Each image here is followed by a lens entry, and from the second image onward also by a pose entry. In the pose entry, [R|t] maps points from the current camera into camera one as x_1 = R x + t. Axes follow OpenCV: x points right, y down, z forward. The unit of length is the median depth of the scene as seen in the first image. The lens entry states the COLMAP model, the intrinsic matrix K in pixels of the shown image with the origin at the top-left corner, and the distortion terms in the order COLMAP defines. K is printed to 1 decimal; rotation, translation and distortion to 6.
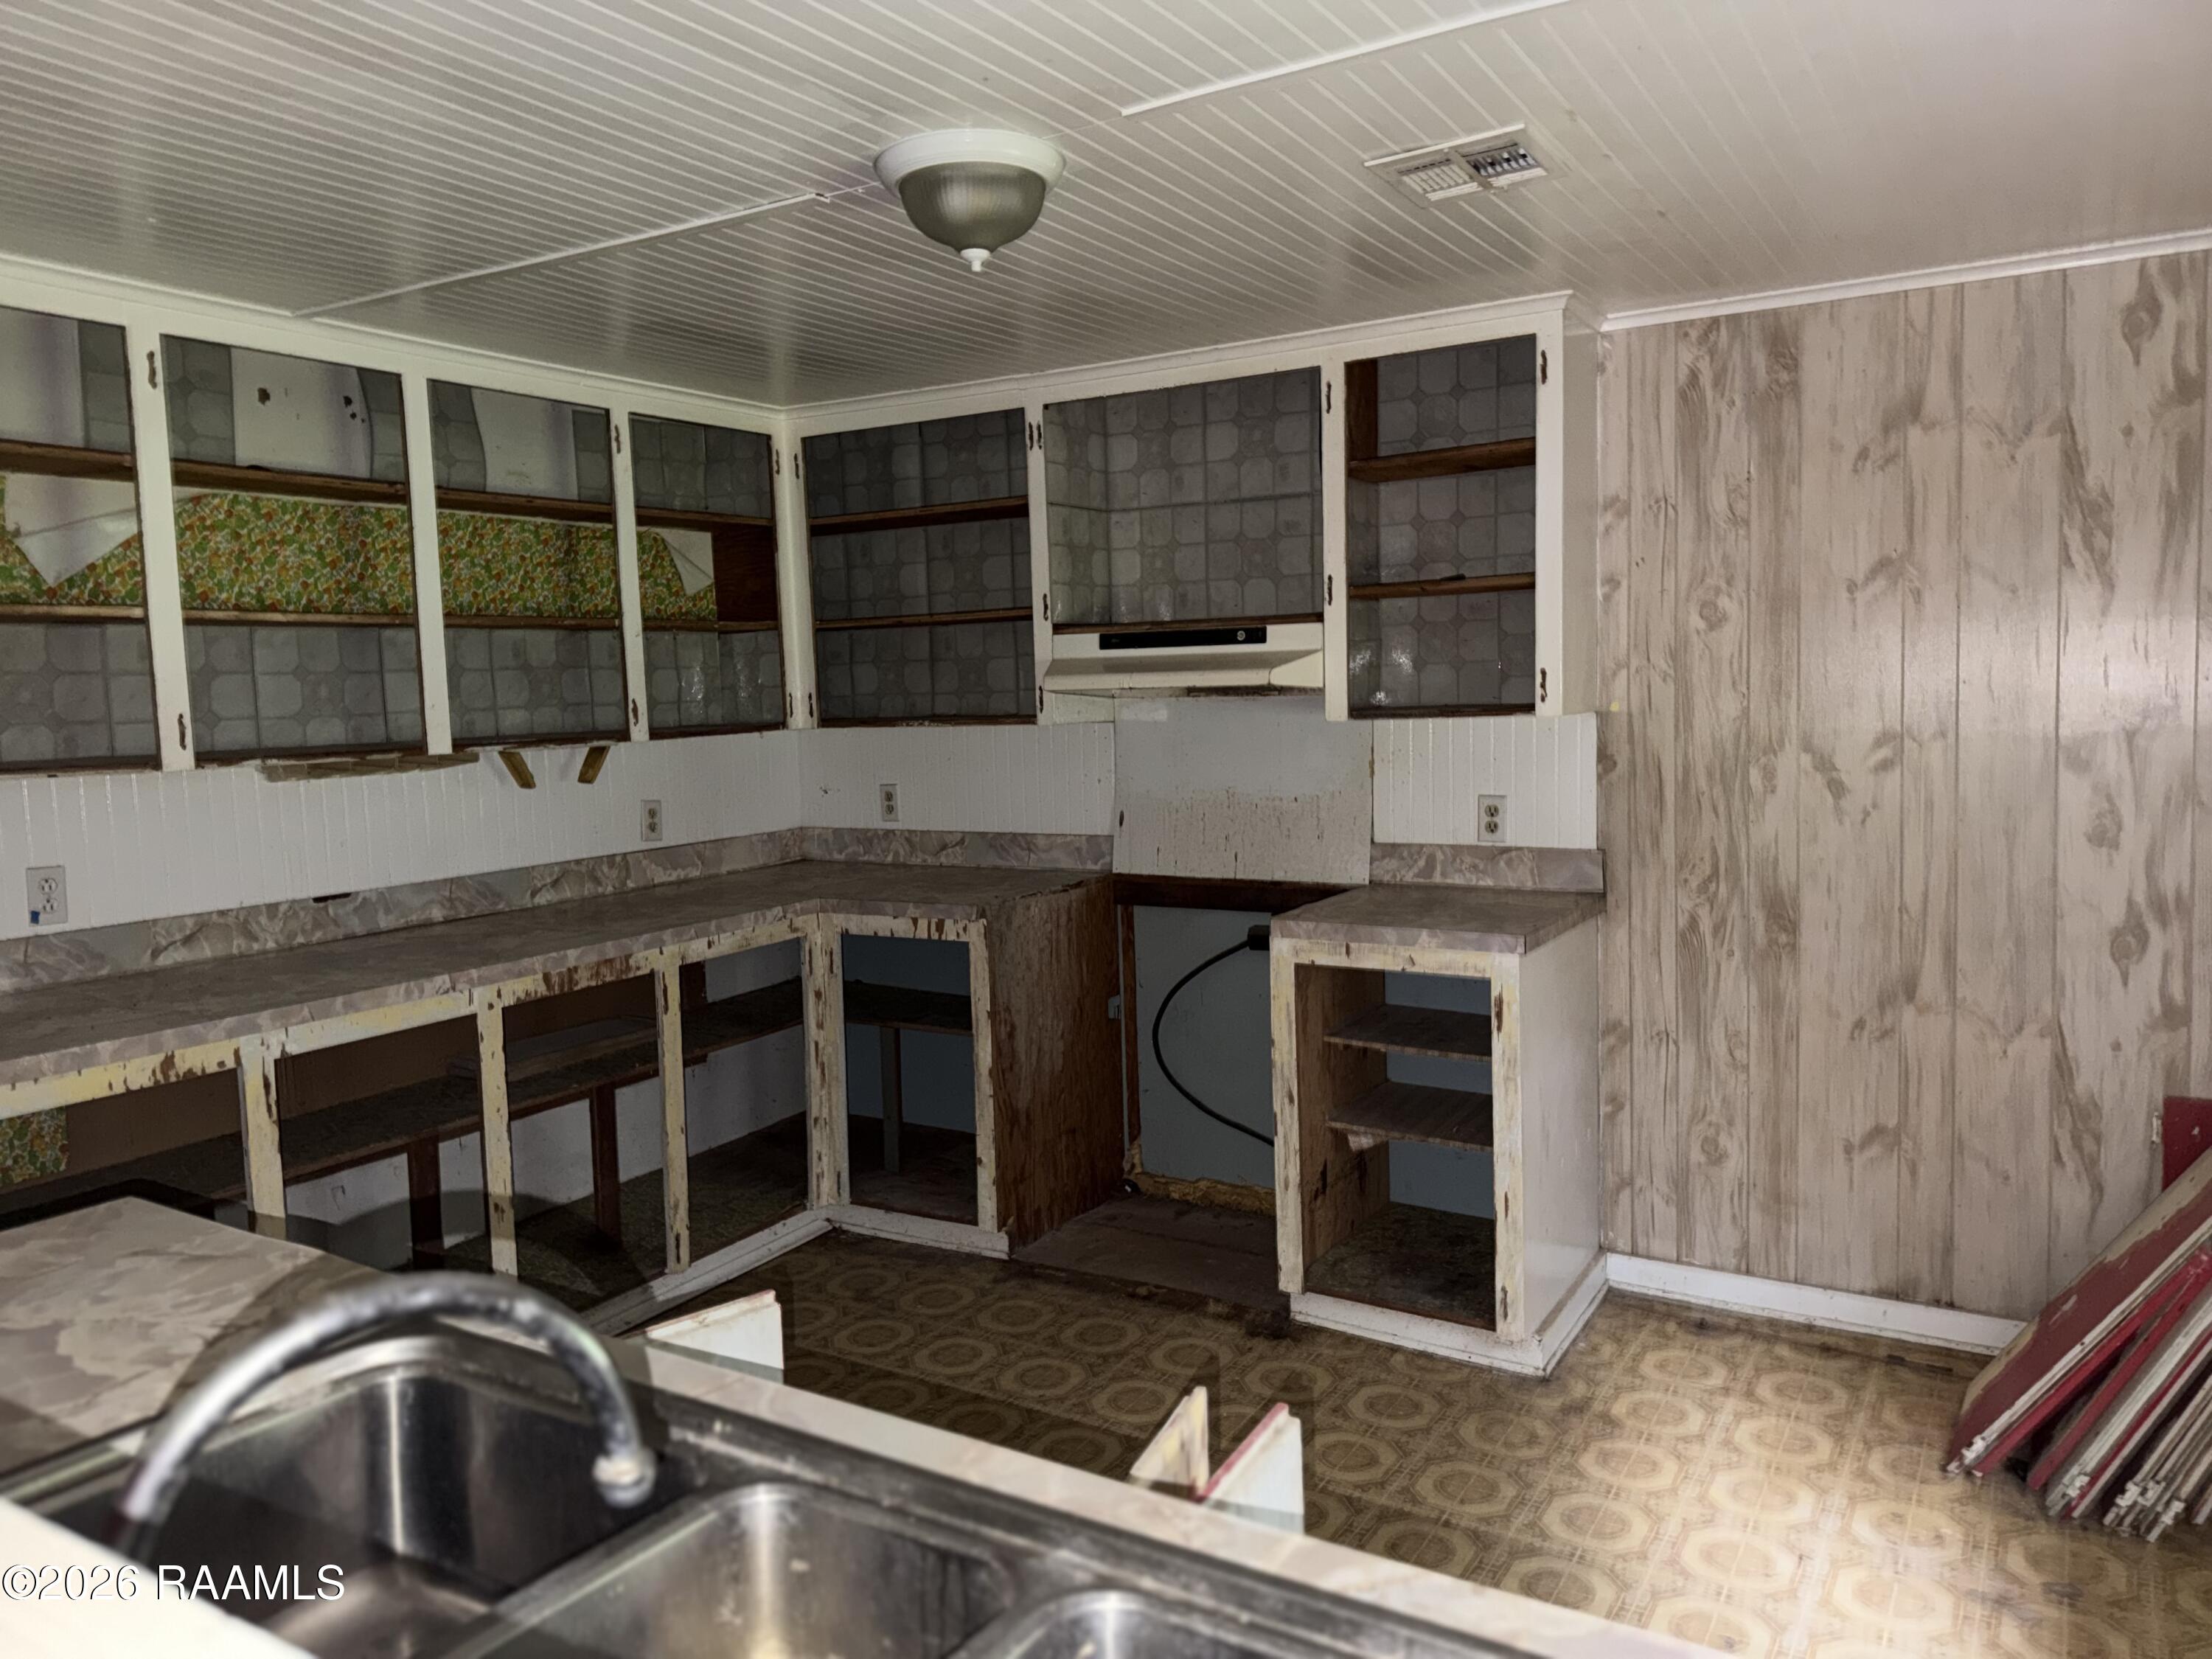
lens RADIAL K [[1567.6, 0, 1093.9], [0, 1567.6, 814.8], [0, 0, 1]] dist [0.010703, -0.001360]
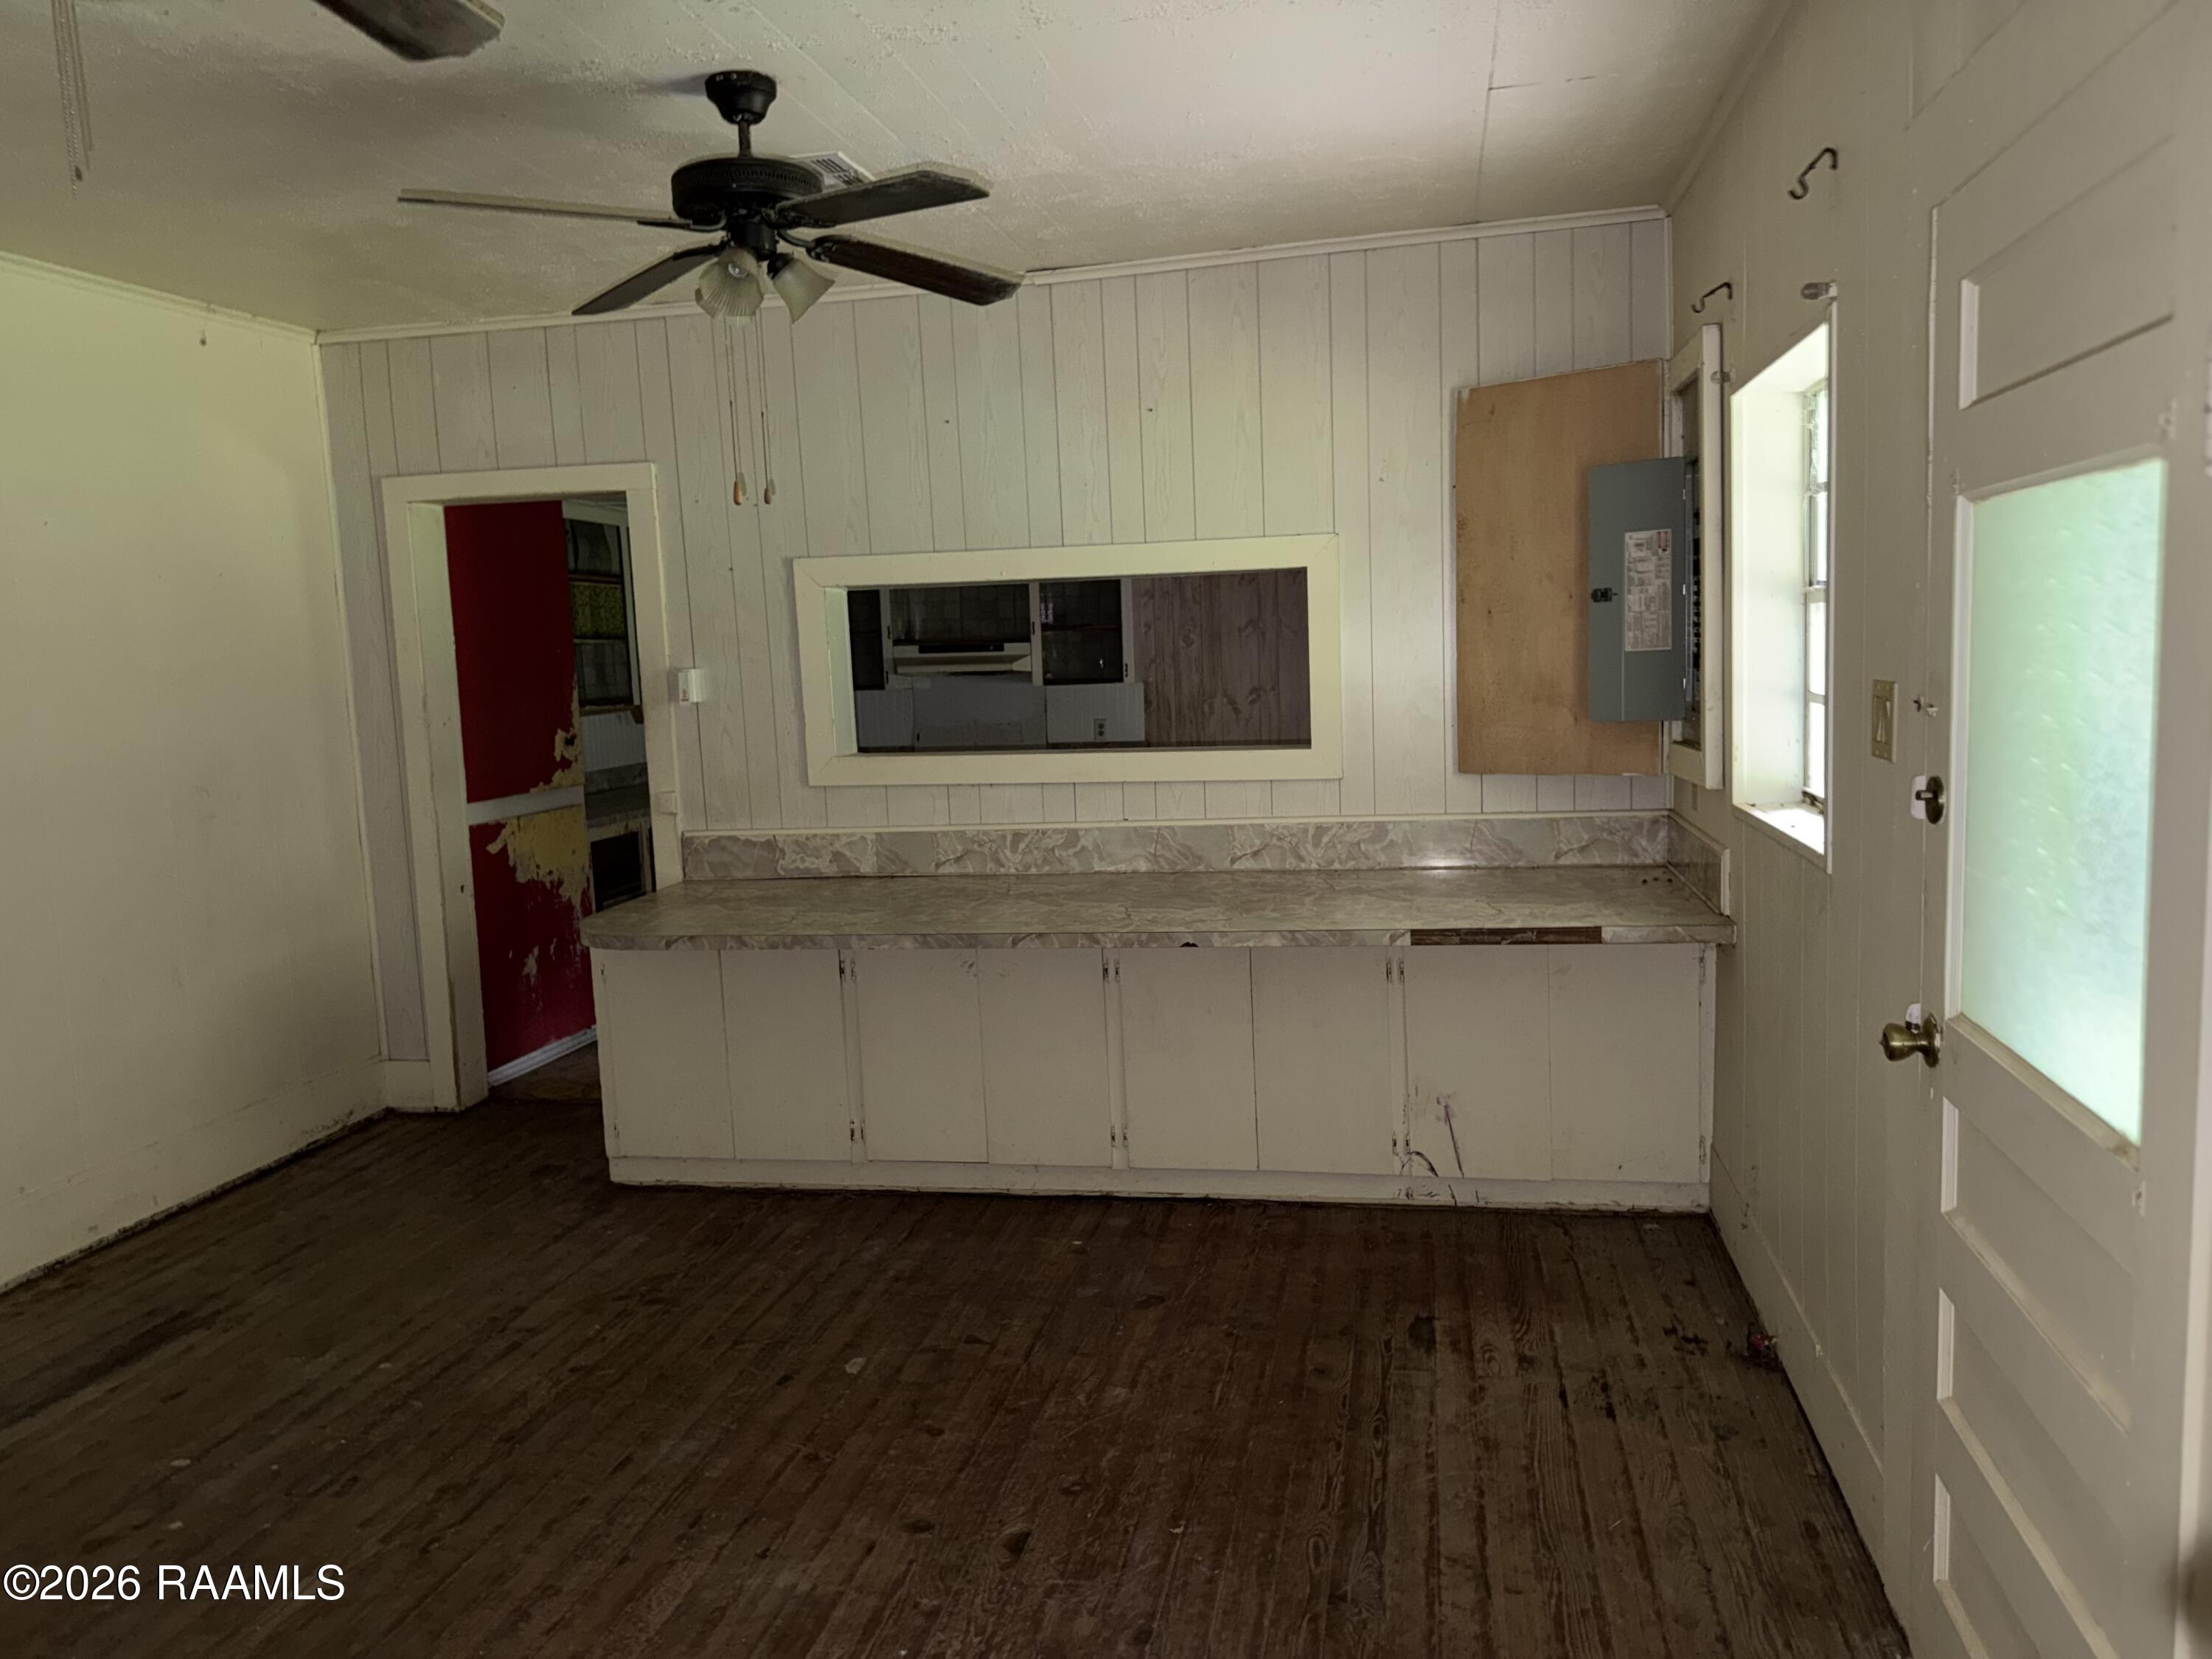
lens RADIAL K [[1567.6, 0, 1106.7], [0, 1567.6, 834.2], [0, 0, 1]] dist [0.010703, -0.001360]
pose [[0.933172, -0.040511, 0.357139, -0.583819], [0.031034, 0.998999, 0.032228, 0.086545], [-0.358087, -0.018991, 0.933495, -1.186861]]
